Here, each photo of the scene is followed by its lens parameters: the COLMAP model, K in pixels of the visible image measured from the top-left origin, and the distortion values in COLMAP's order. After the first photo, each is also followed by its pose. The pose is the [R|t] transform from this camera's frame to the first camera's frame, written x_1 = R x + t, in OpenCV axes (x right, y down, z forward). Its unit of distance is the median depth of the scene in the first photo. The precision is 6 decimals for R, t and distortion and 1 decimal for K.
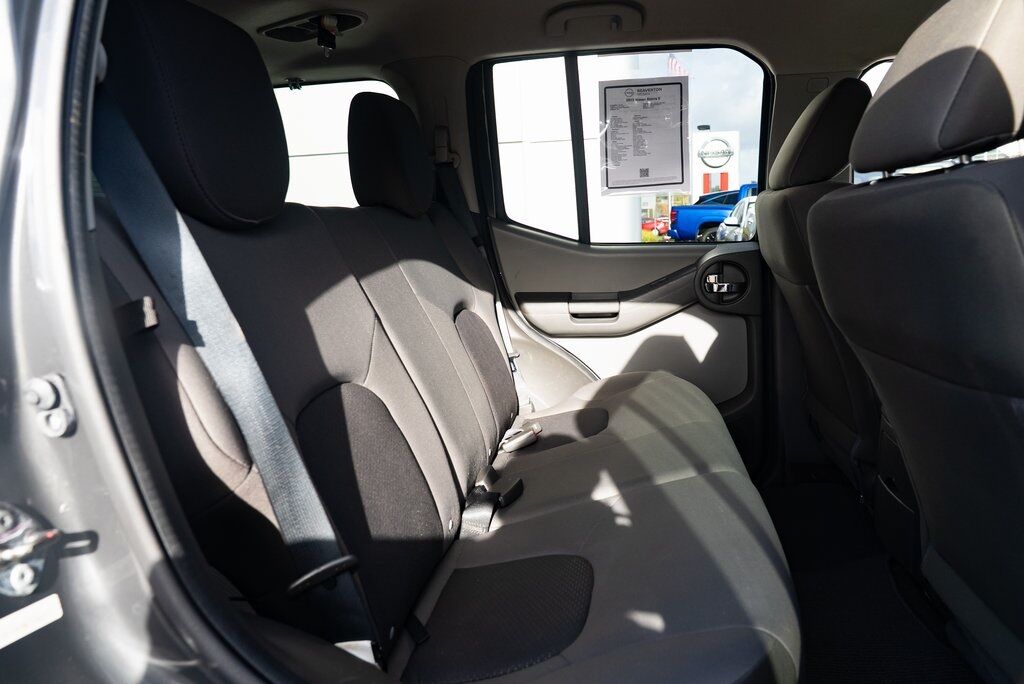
lens RADIAL K [[698.9, 0, 512.0], [0, 698.9, 342.0], [0, 0, 1]] dist [-0.039415, 0.026130]
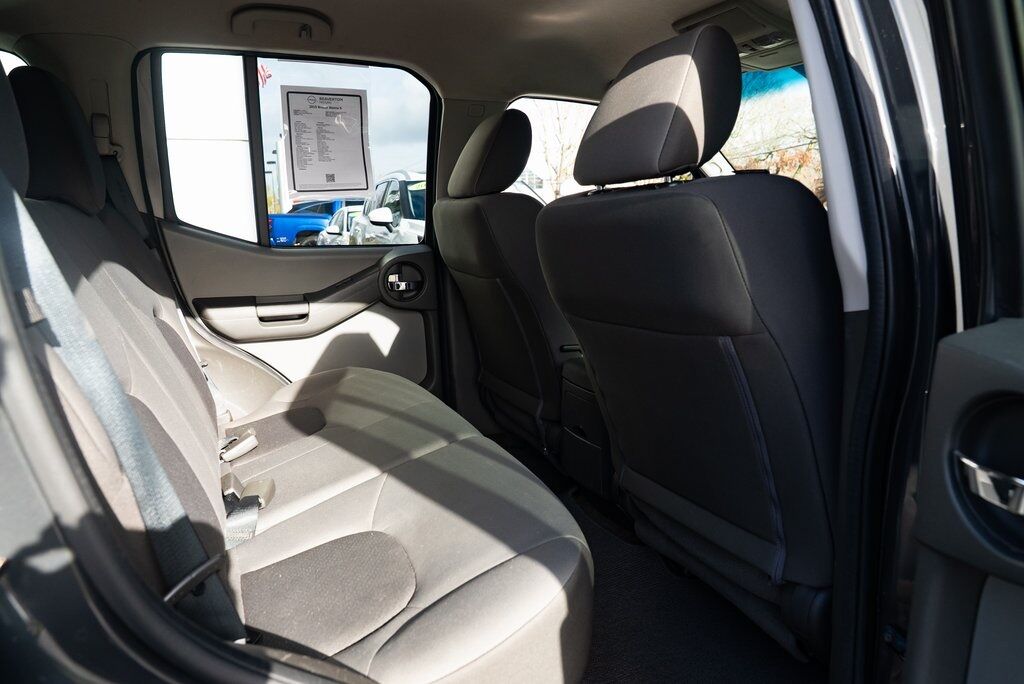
lens RADIAL K [[698.9, 0, 512.0], [0, 698.9, 342.0], [0, 0, 1]] dist [-0.039415, 0.026130]
pose [[0.841300, -0.070870, 0.535902, -0.152253], [0.077797, 0.996922, 0.009705, 0.012918], [-0.534940, 0.033526, 0.844224, -0.017259]]
